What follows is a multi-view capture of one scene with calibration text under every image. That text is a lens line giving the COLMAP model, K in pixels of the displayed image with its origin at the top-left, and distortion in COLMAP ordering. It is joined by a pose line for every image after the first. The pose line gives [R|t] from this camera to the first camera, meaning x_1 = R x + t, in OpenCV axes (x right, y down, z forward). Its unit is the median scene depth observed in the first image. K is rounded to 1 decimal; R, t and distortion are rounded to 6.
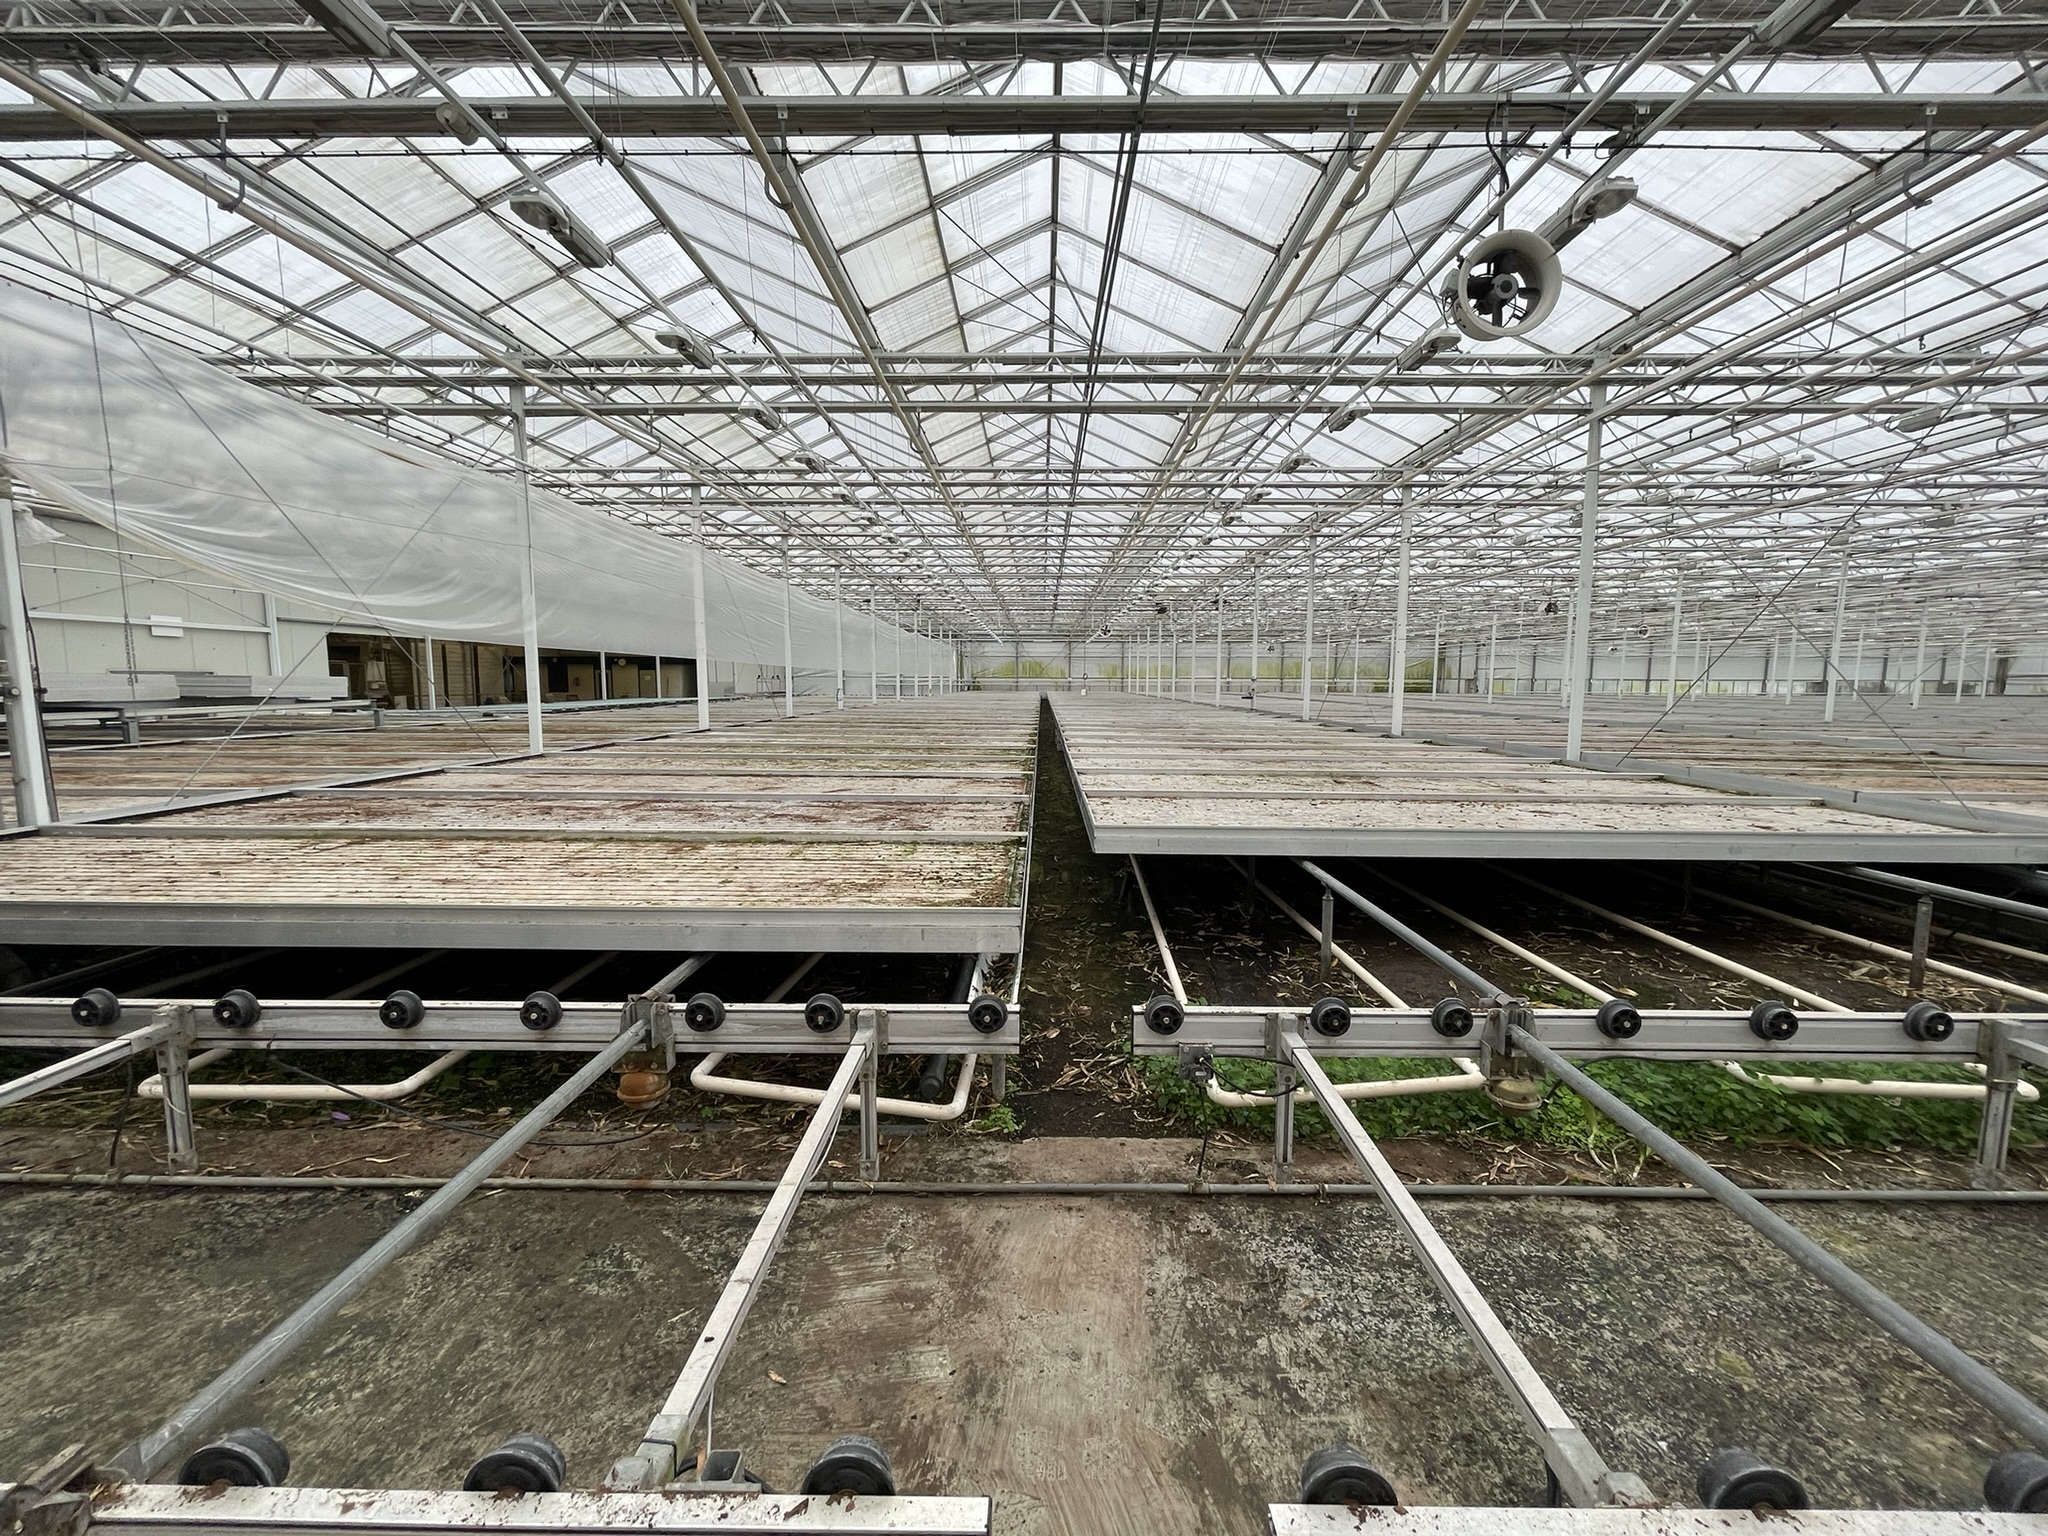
lens RADIAL K [[847.9, 0, 1002.4], [0, 847.9, 780.2], [0, 0, 1]] dist [0.005863, -0.001078]
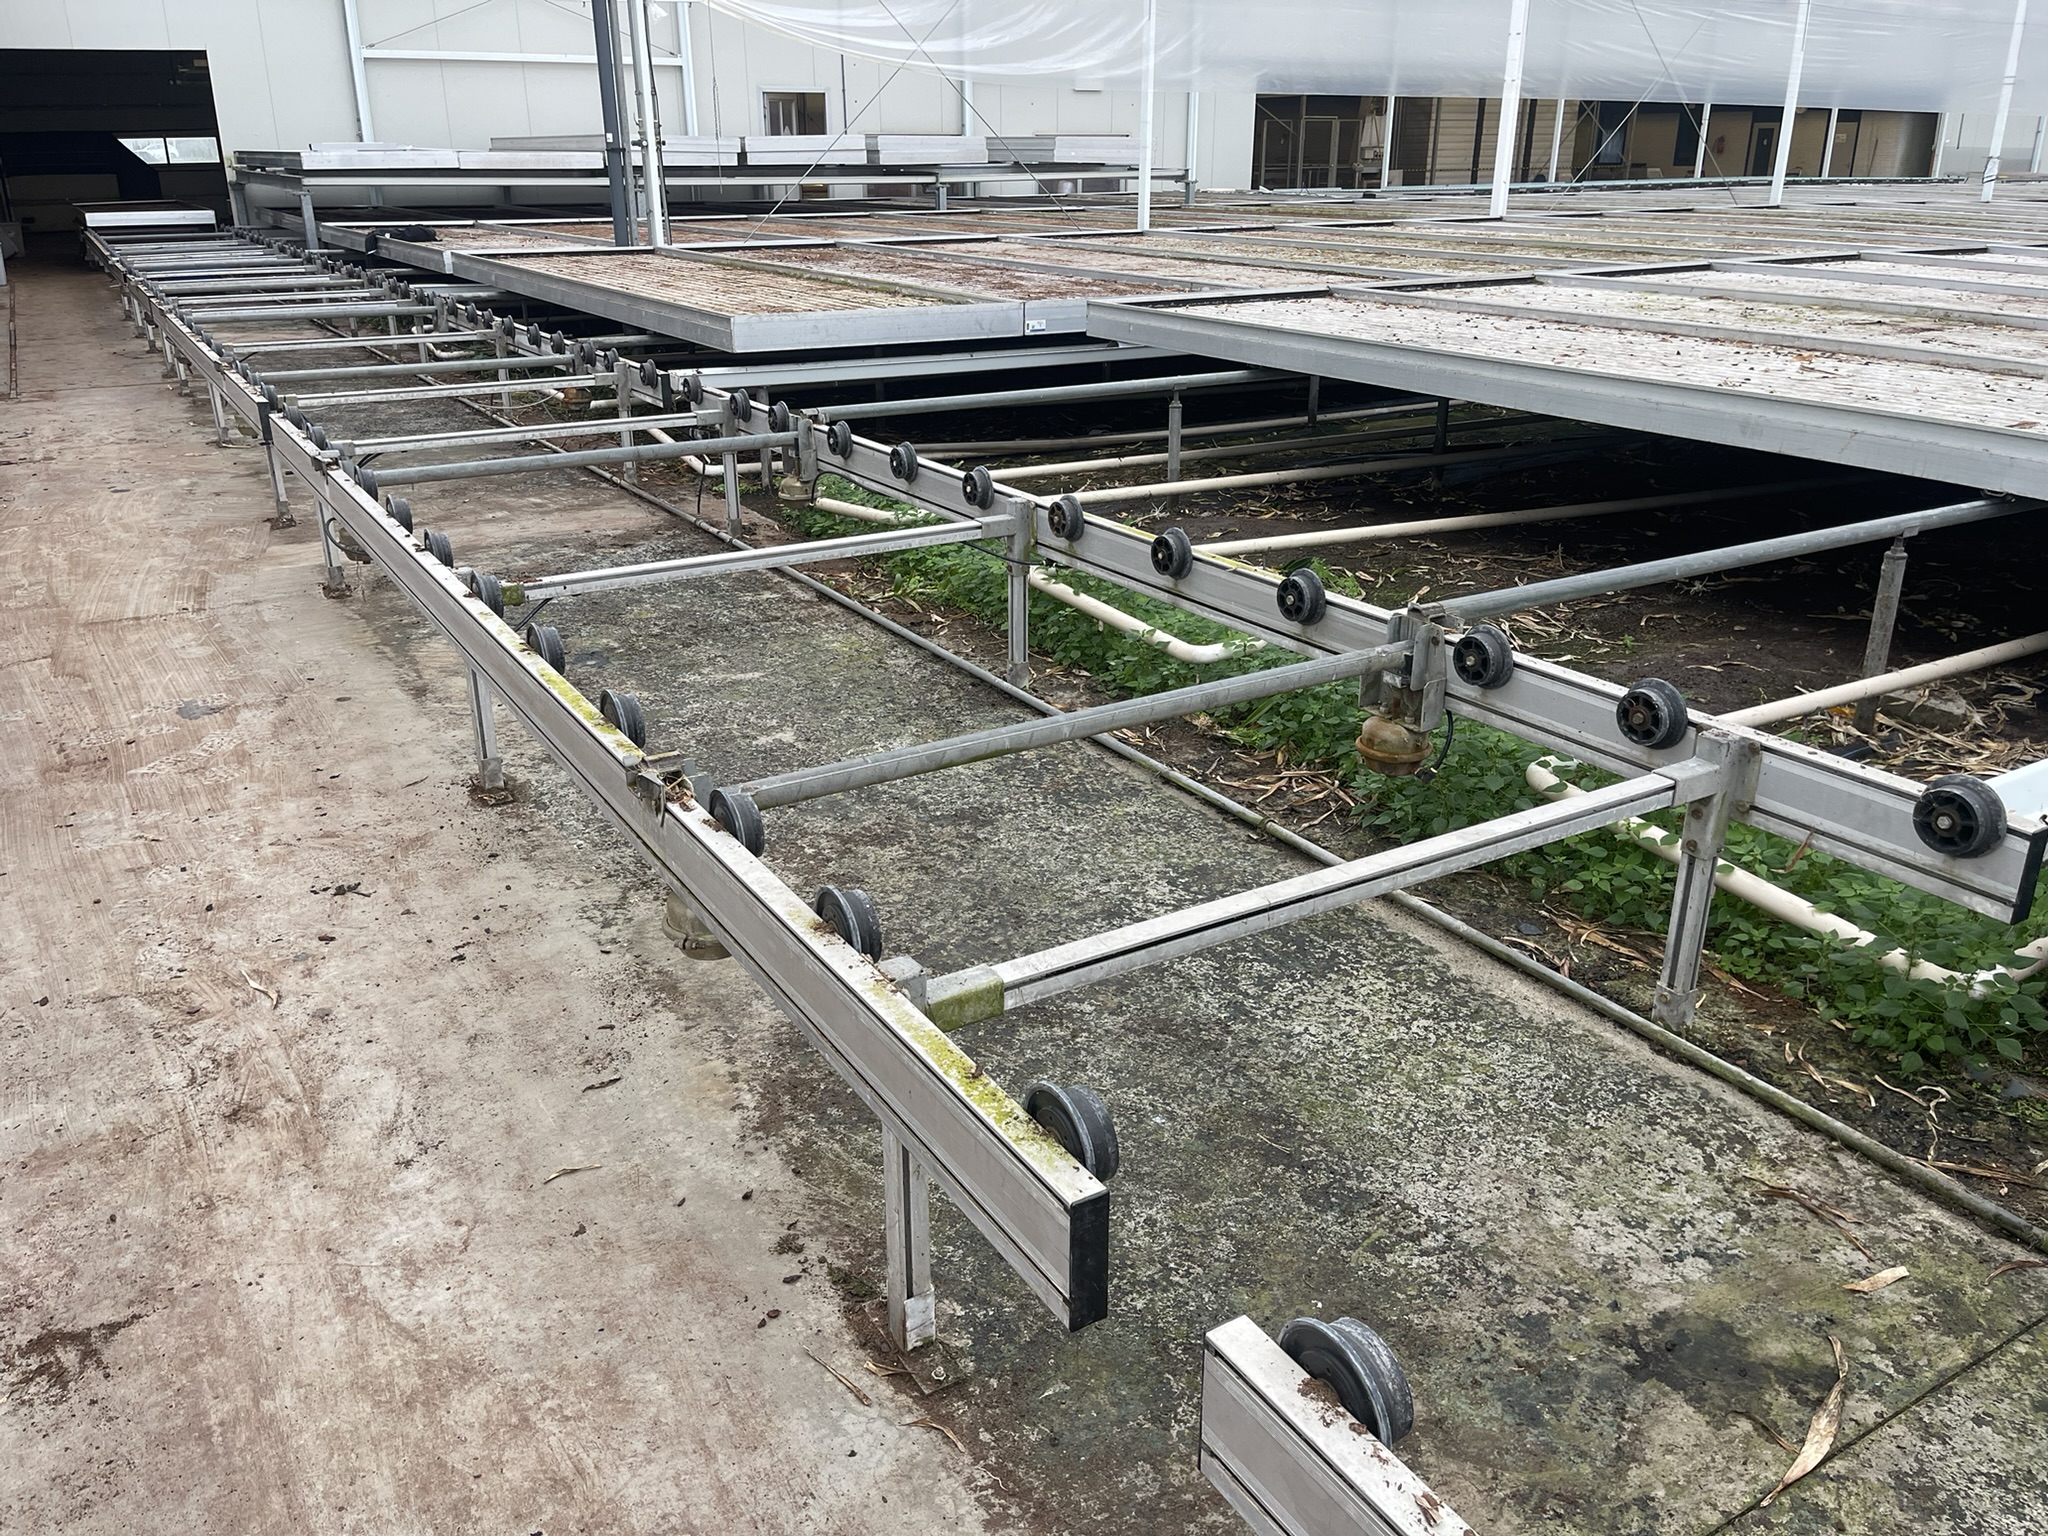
lens RADIAL K [[1570.6, 0, 1039.4], [0, 1570.6, 786.6], [0, 0, 1]] dist [0.070751, -0.100918]
pose [[0.525707, 0.314211, -0.790508, 2.323270], [-0.097331, 0.945397, 0.311049, 0.028517], [0.845079, -0.086579, 0.527584, 0.067905]]
